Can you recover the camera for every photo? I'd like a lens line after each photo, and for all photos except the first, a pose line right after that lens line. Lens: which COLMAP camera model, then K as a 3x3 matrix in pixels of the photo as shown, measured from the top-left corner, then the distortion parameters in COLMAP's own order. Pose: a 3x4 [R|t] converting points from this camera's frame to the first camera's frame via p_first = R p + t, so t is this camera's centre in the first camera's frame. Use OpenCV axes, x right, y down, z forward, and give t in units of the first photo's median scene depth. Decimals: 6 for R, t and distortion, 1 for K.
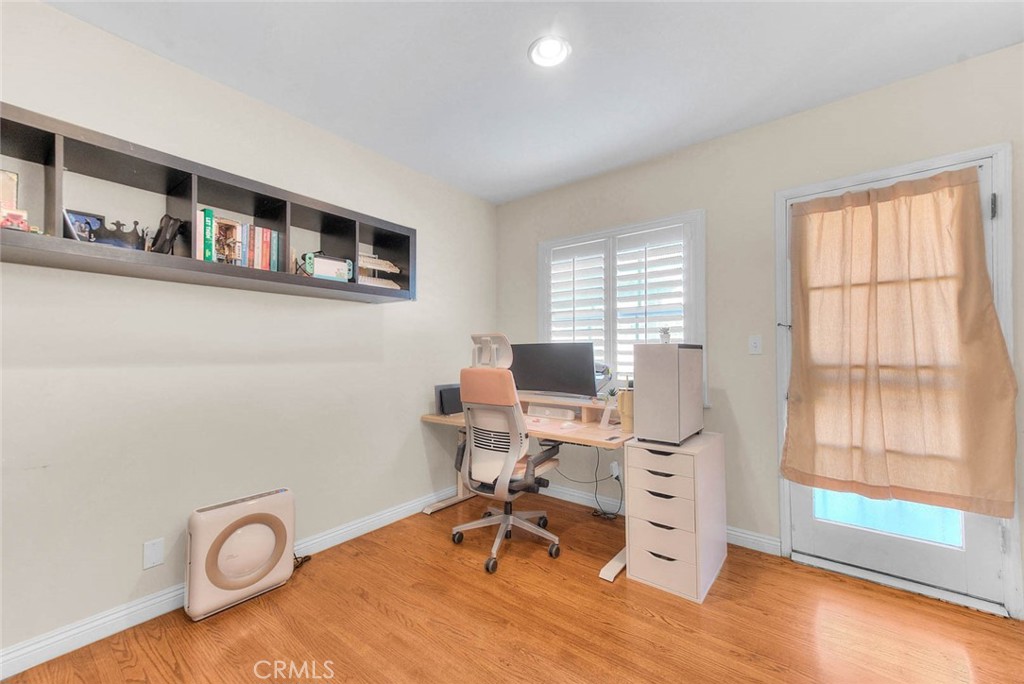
lens RADIAL K [[415.0, 0, 507.1], [0, 415.0, 343.1], [0, 0, 1]] dist [0.023768, 0.000028]
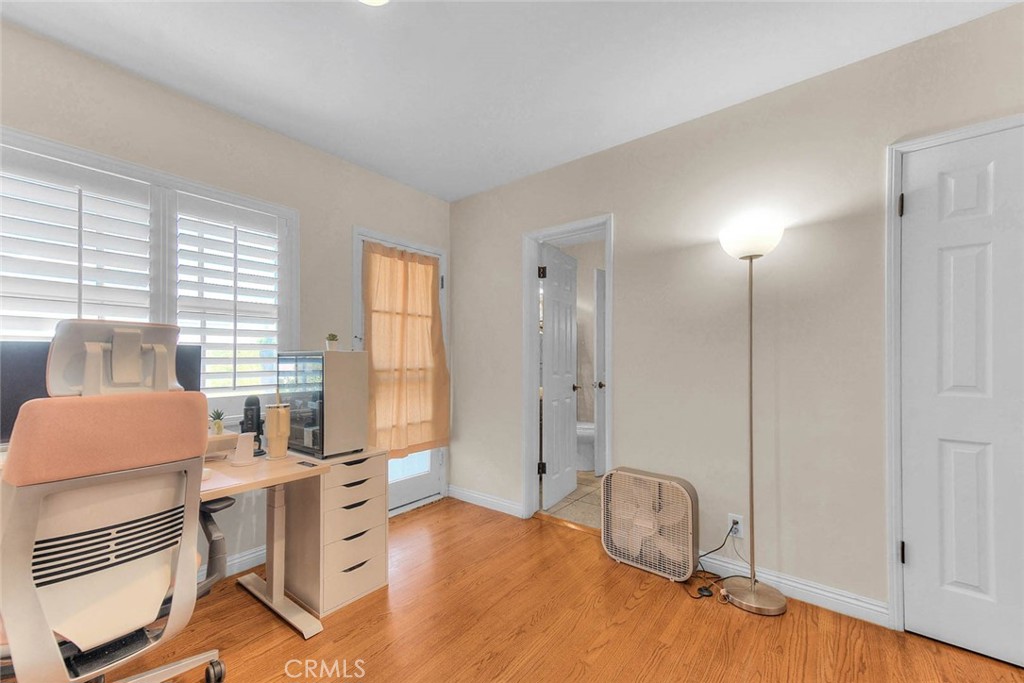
lens RADIAL K [[415.0, 0, 511.6], [0, 415.0, 358.4], [0, 0, 1]] dist [0.022515, 0.000024]
pose [[-0.008810, 0.005447, 0.999946, -0.597390], [-0.022451, 0.999732, -0.005644, 0.015378], [-0.999709, -0.022499, -0.008685, 0.624733]]
